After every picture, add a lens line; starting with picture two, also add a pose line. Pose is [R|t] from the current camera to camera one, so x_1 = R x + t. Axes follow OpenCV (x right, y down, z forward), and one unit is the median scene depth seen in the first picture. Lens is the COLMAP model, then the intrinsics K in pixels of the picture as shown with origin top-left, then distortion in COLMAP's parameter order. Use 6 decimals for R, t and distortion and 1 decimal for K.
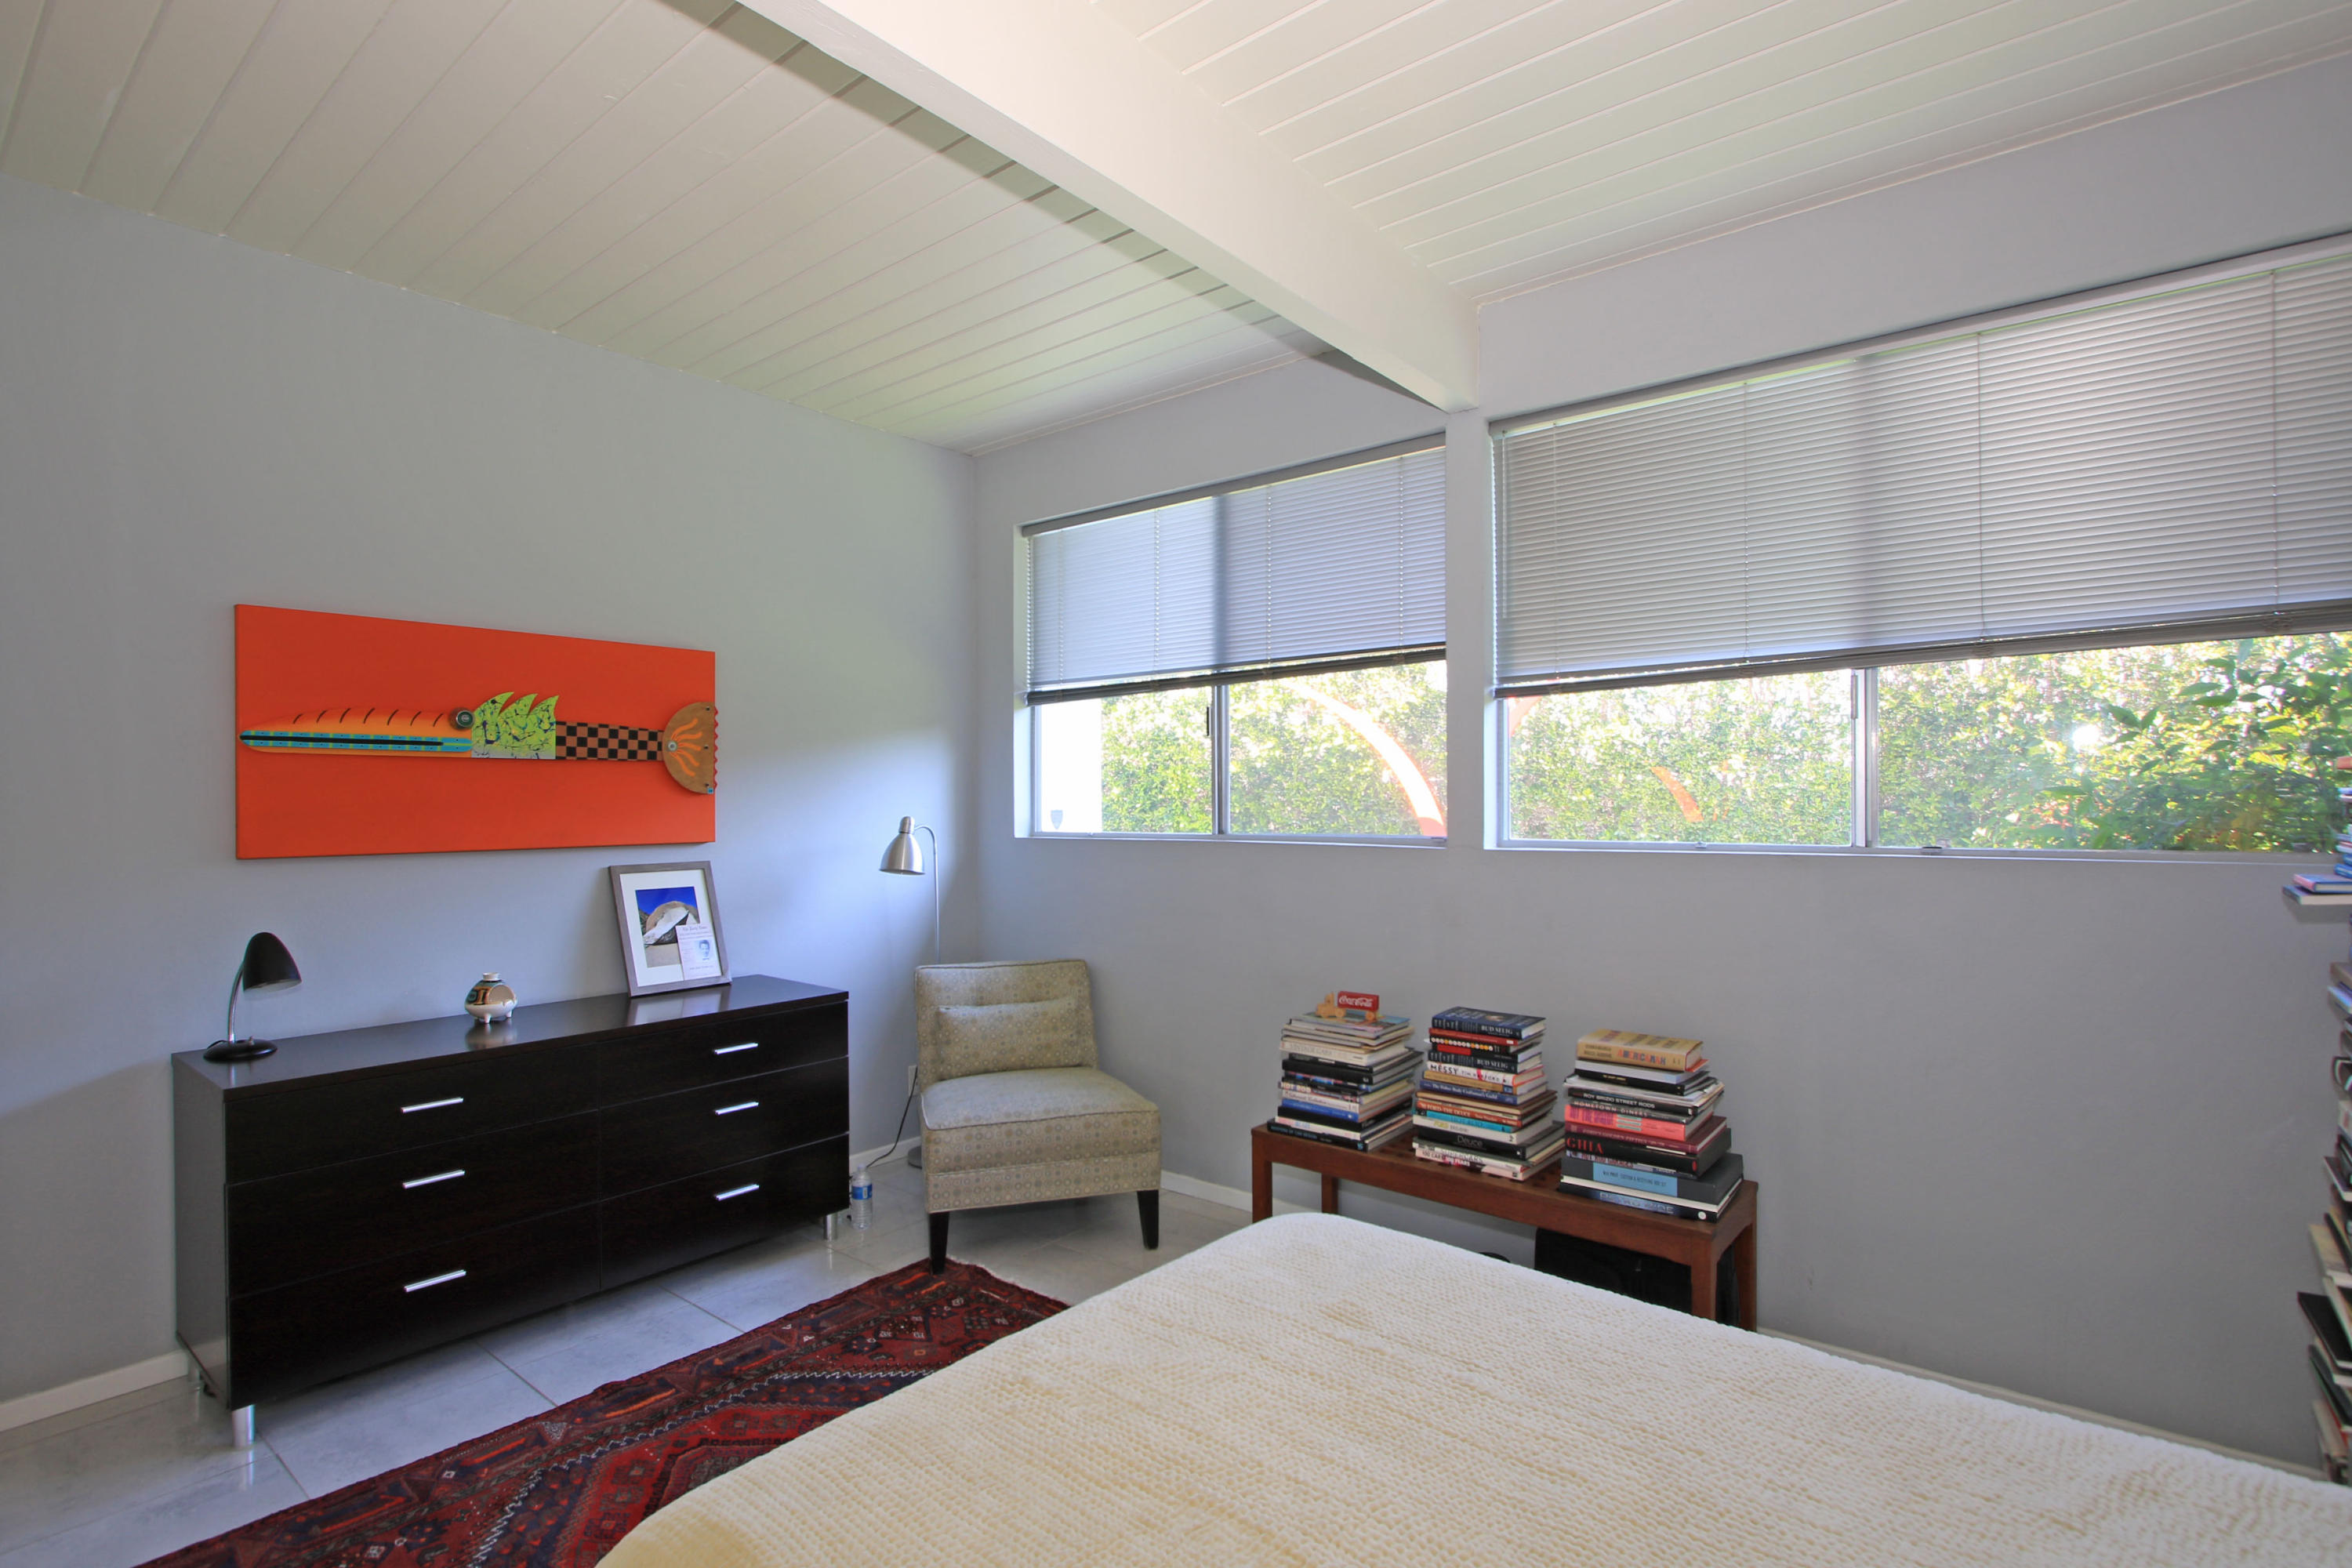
lens RADIAL K [[1133.6, 0, 1164.2], [0, 1133.6, 785.7], [0, 0, 1]] dist [-0.019041, 0.003289]
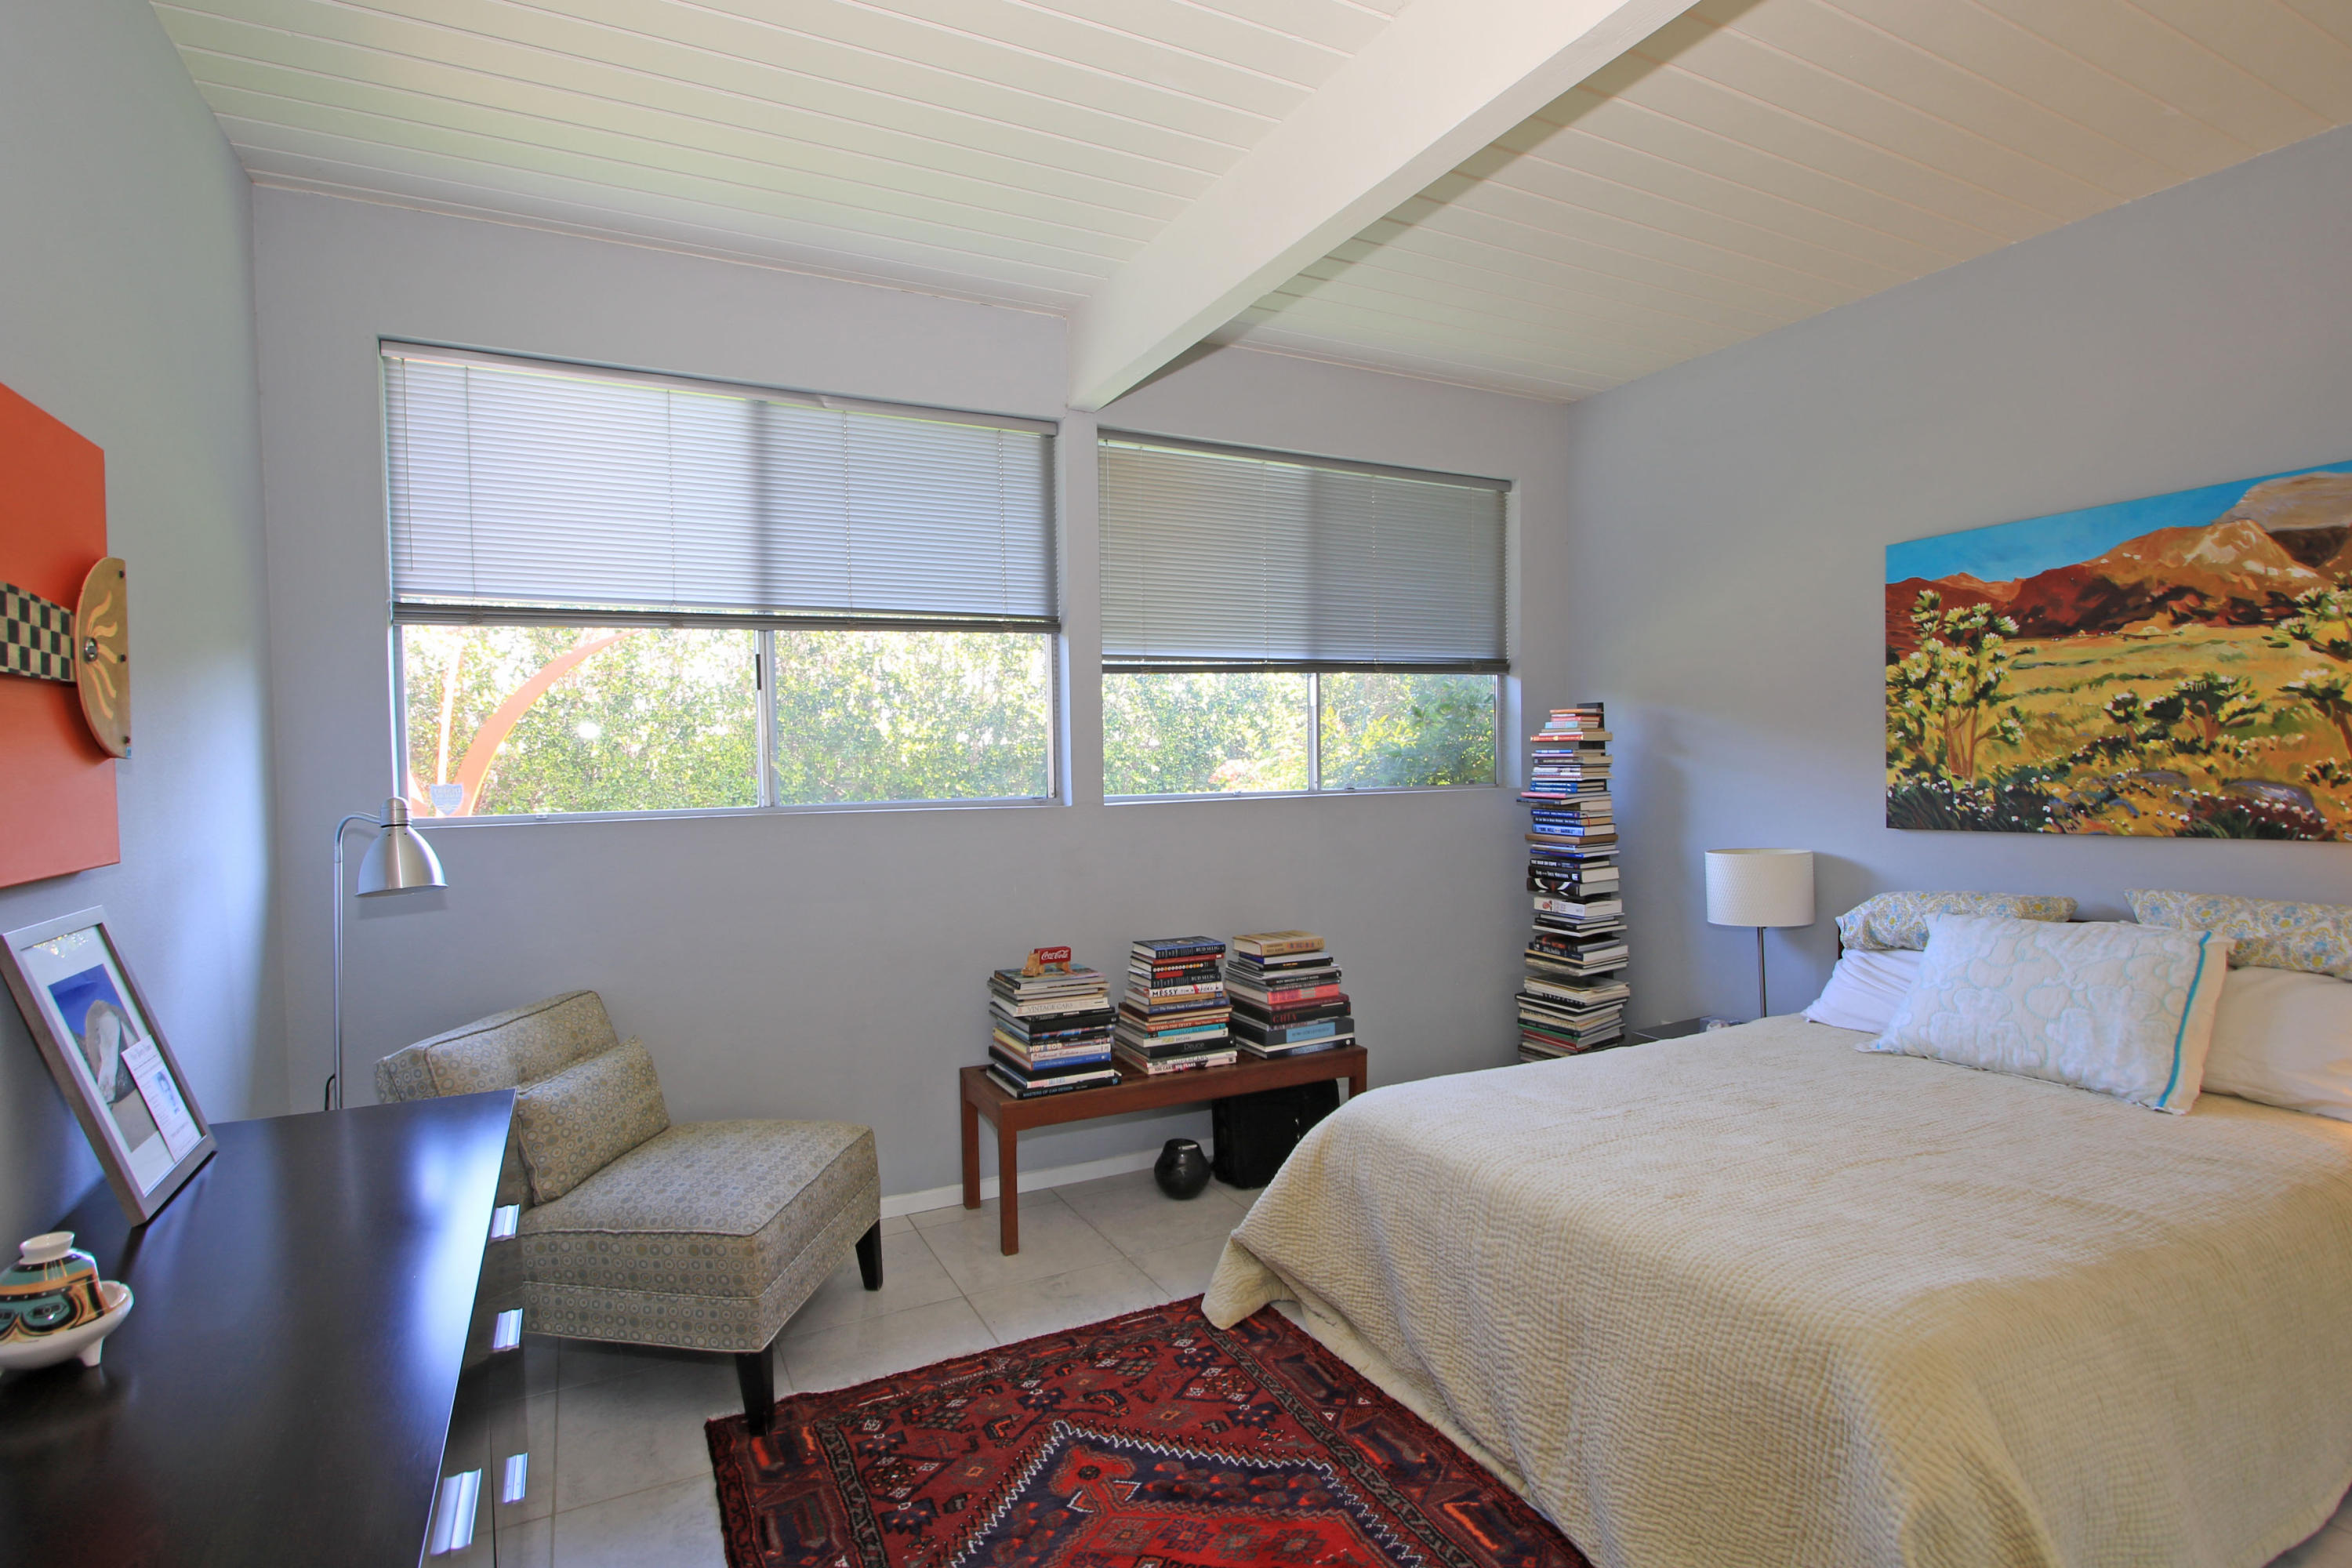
lens RADIAL K [[1133.6, 0, 1161.7], [0, 1133.6, 787.5], [0, 0, 1]] dist [-0.019041, 0.003289]
pose [[0.397767, -0.024230, 0.917167, -0.780954], [0.002515, 0.999676, 0.025319, 0.009781], [-0.917483, -0.007765, 0.397699, 0.518208]]
